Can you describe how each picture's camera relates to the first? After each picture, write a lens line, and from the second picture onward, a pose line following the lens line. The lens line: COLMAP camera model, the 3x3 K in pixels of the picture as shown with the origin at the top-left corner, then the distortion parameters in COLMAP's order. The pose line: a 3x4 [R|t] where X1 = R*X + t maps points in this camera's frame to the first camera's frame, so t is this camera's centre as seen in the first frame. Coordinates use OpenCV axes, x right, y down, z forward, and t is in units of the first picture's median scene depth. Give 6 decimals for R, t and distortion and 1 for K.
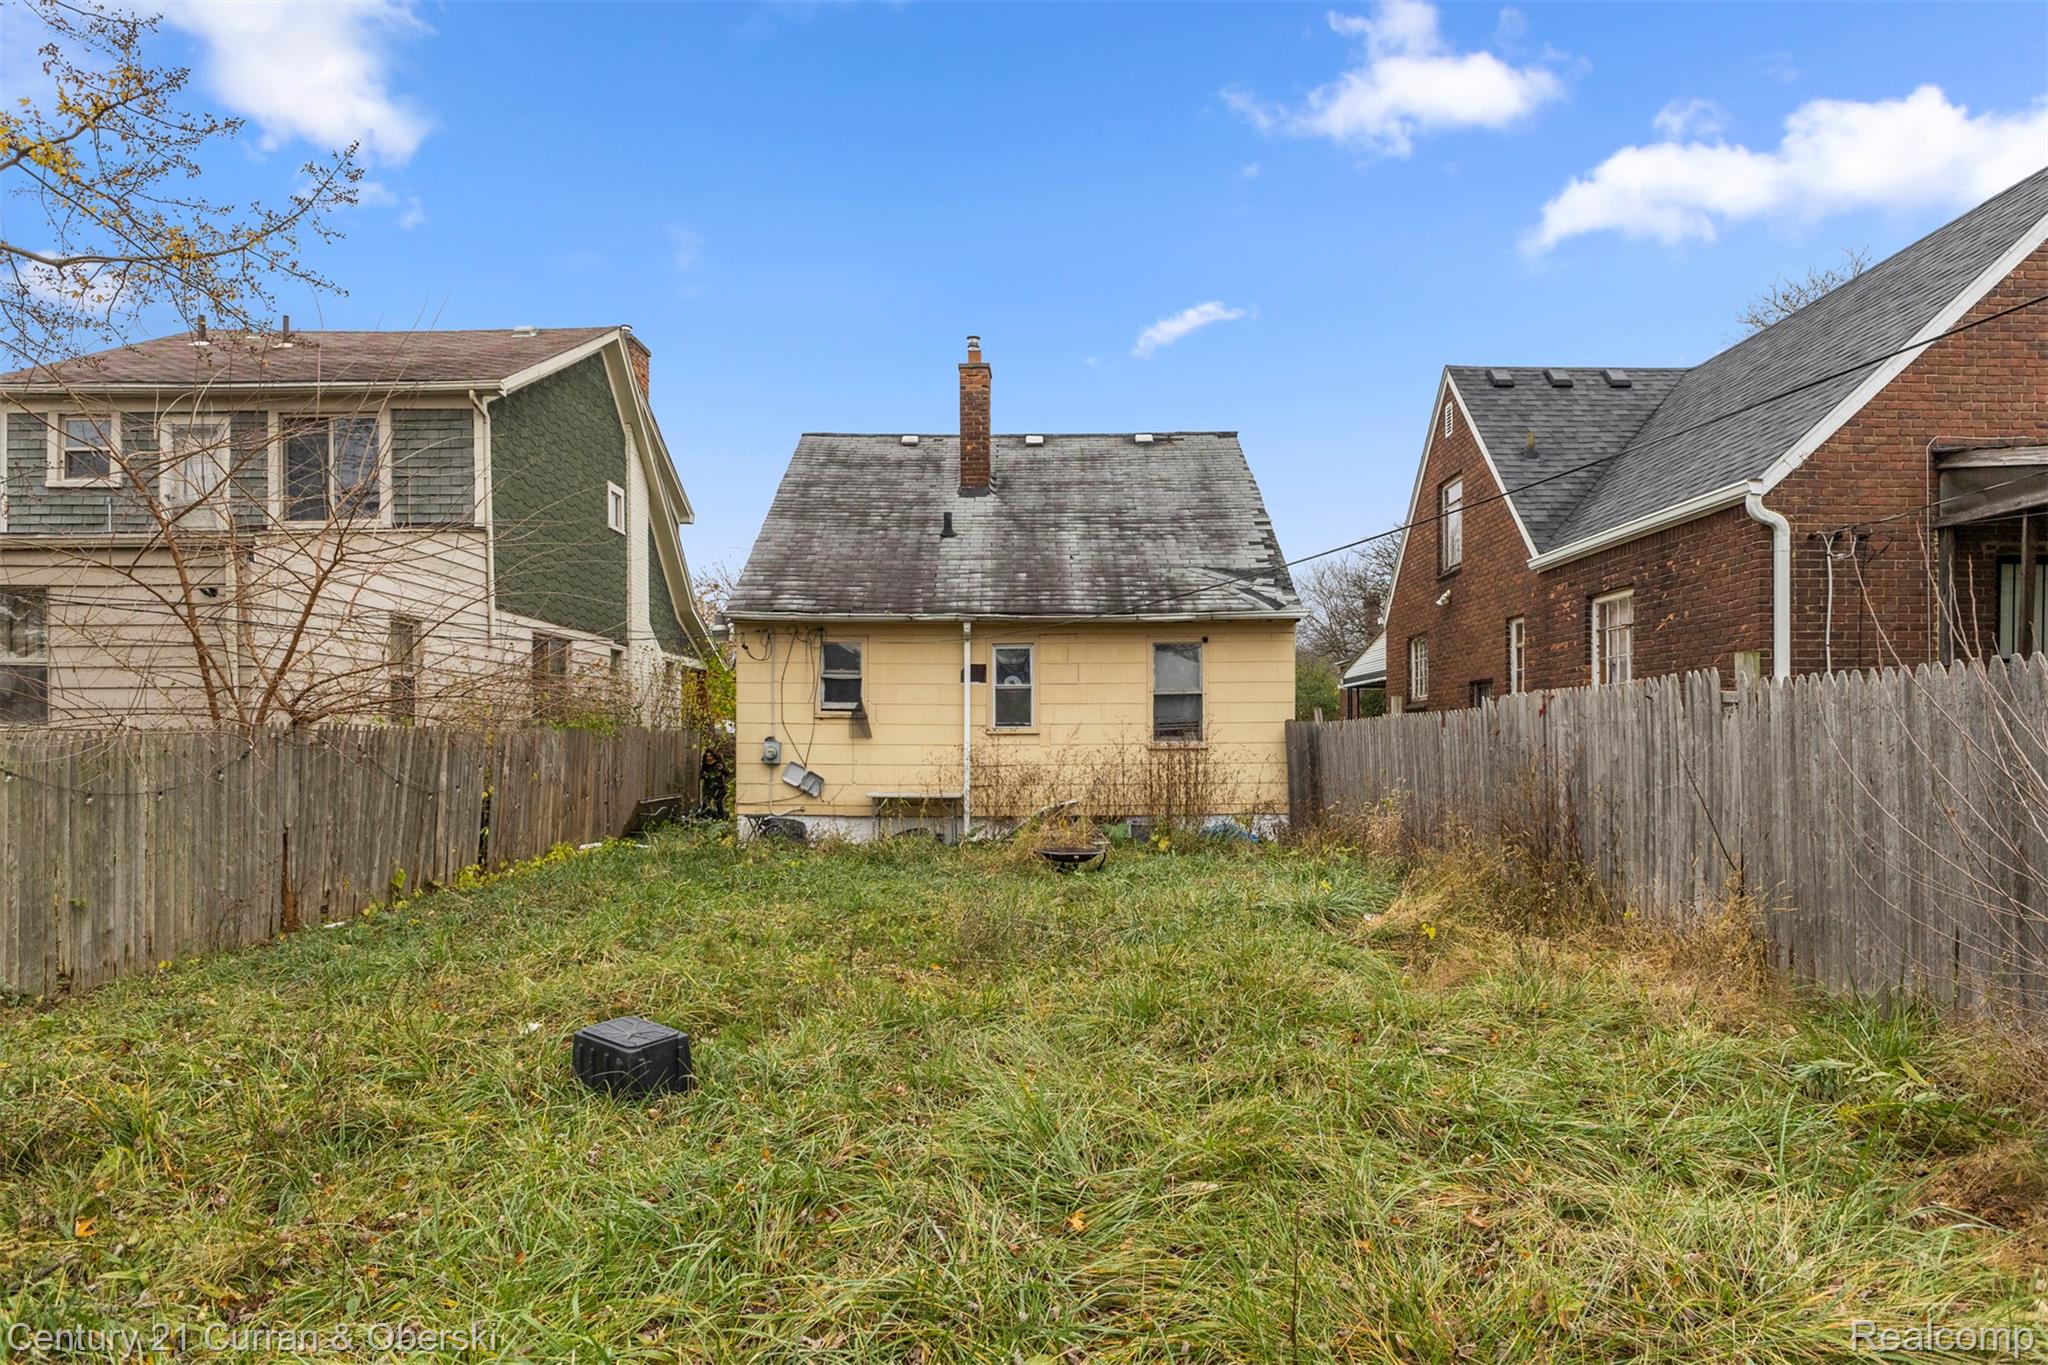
lens RADIAL K [[1145.3, 0, 1024.8], [0, 1145.3, 684.6], [0, 0, 1]] dist [-0.016777, 0.001375]
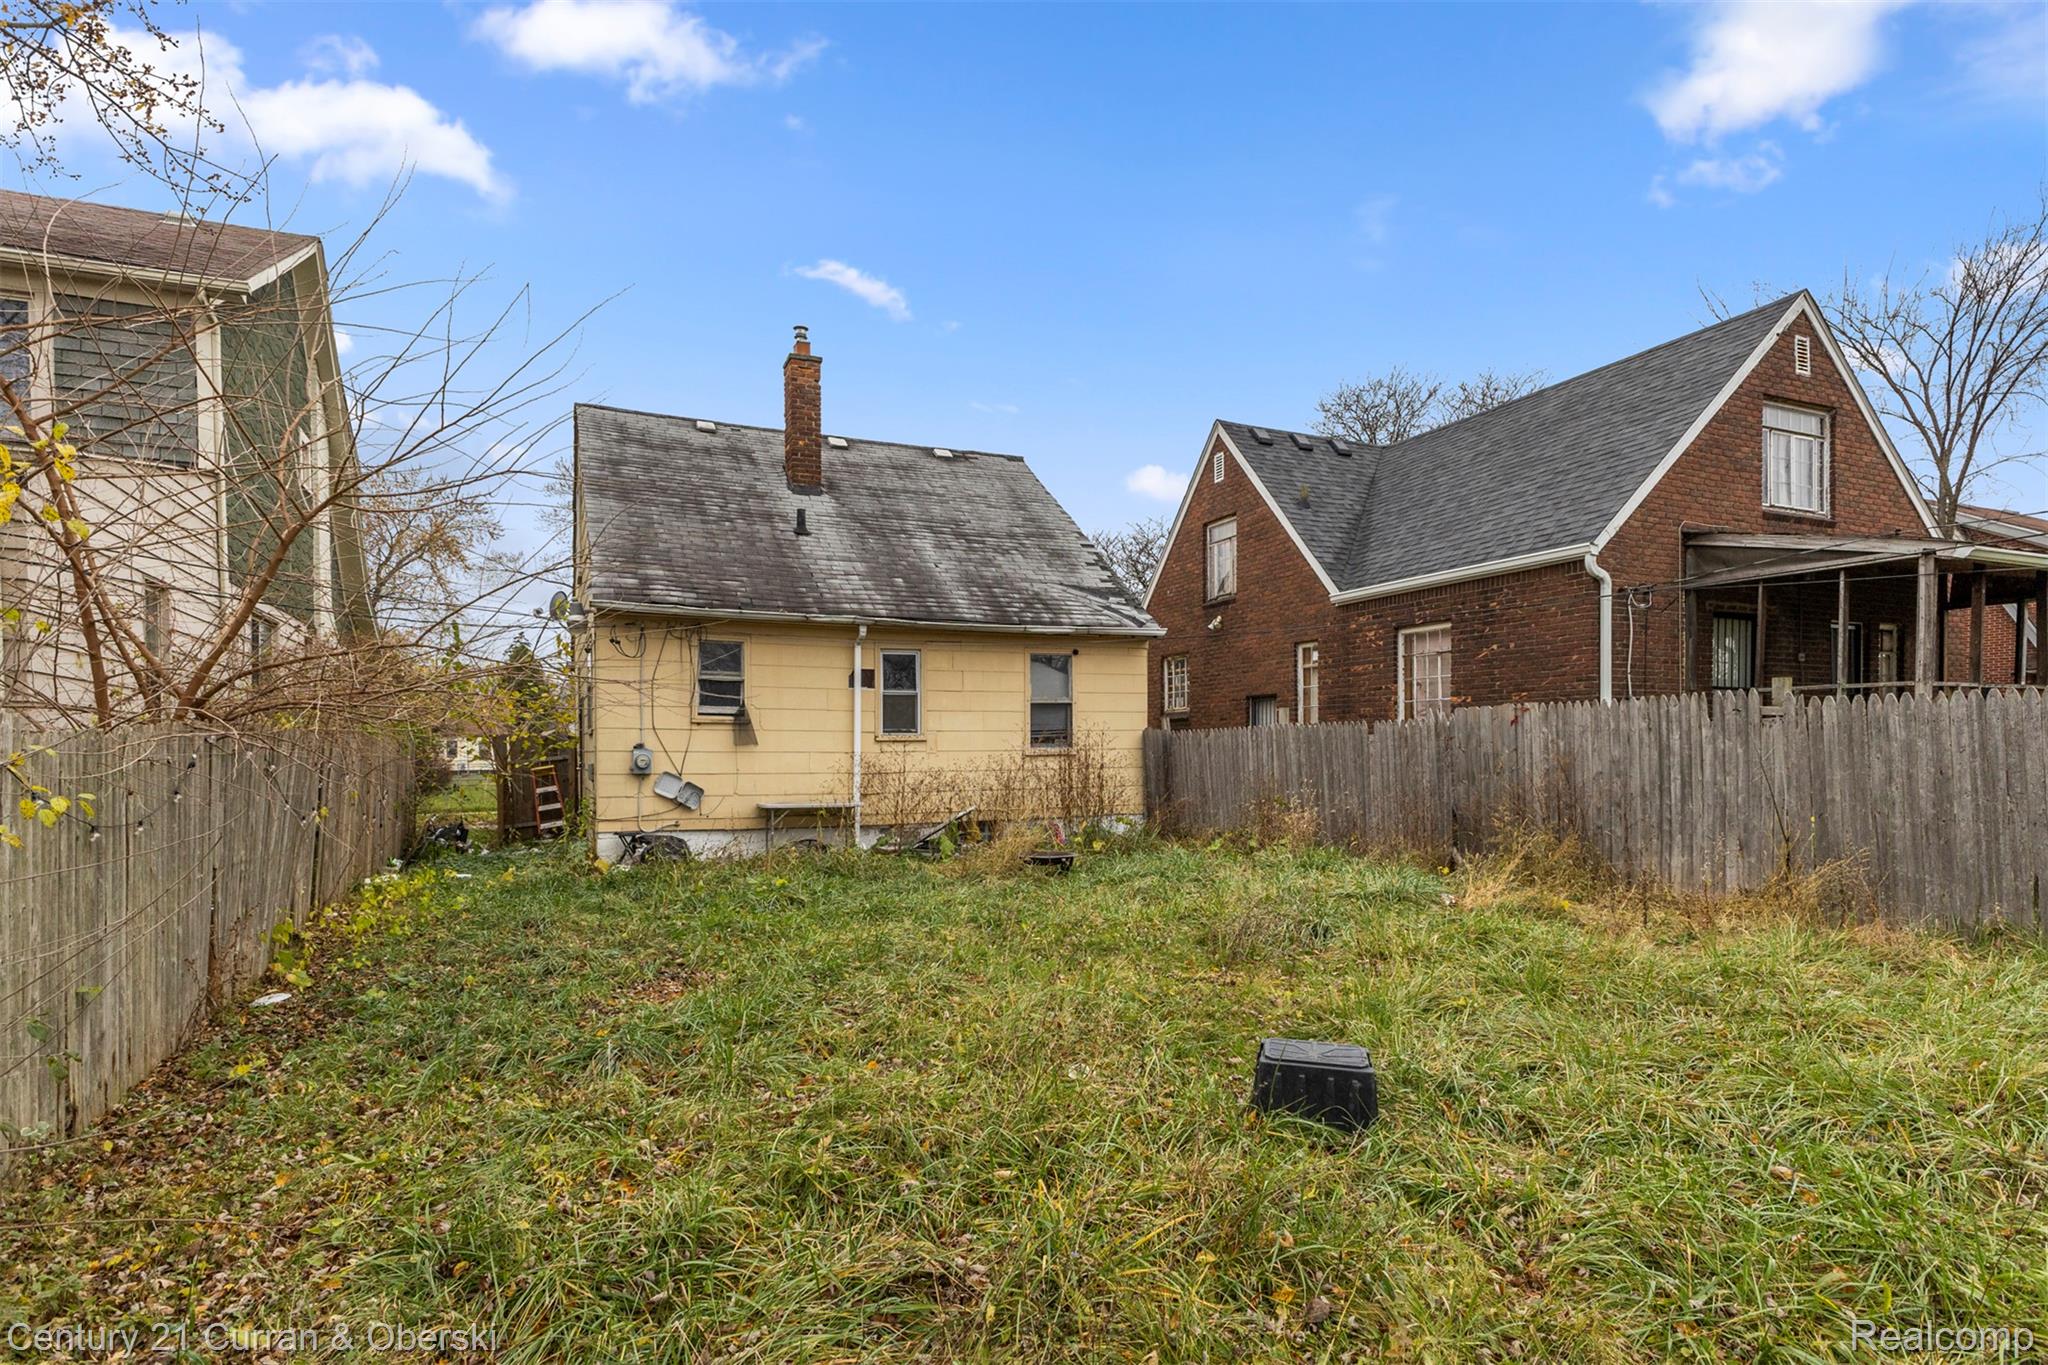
lens RADIAL K [[1101.2, 0, 1024.3], [0, 1101.2, 700.3], [0, 0, 1]] dist [0.019205, -0.000440]
pose [[0.902872, 0.016783, 0.429583, -0.321623], [-0.018245, 0.999833, -0.000714, 0.006968], [-0.429523, -0.007193, 0.903027, 0.096790]]
